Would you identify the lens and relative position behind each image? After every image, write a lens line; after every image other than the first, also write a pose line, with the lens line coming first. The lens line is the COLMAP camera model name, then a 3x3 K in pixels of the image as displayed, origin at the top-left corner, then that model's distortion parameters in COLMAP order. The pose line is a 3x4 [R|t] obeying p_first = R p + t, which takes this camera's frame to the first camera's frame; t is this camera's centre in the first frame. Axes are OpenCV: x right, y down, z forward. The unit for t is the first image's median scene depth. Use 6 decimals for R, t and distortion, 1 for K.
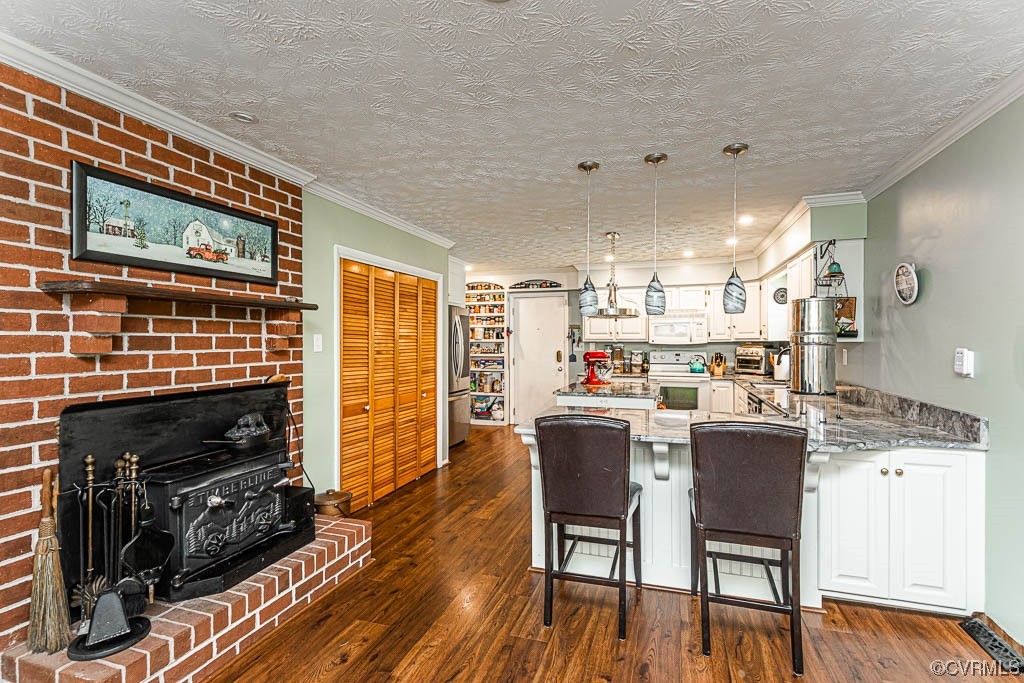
lens RADIAL K [[466.1, 0, 514.2], [0, 466.1, 339.7], [0, 0, 1]] dist [0.001266, 0.000123]
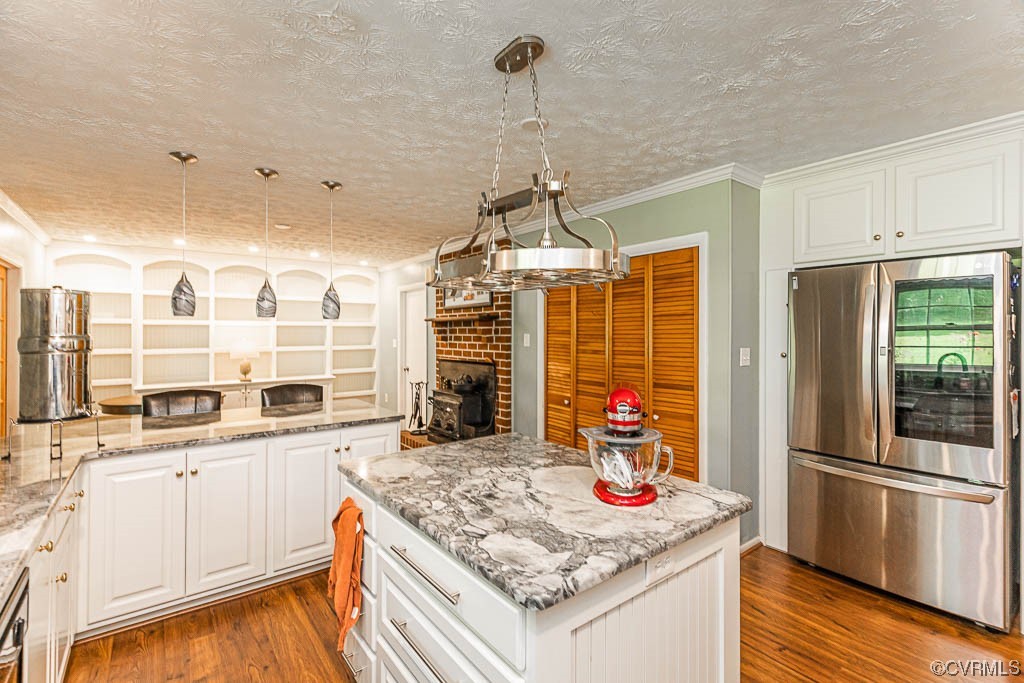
lens RADIAL K [[466.1, 0, 513.7], [0, 466.1, 337.0], [0, 0, 1]] dist [0.001266, 0.000123]
pose [[-0.568058, 0.000611, -0.822988, 0.834785], [-0.001216, 0.999998, 0.001582, -0.004407], [0.822988, 0.001899, -0.568056, 2.010718]]
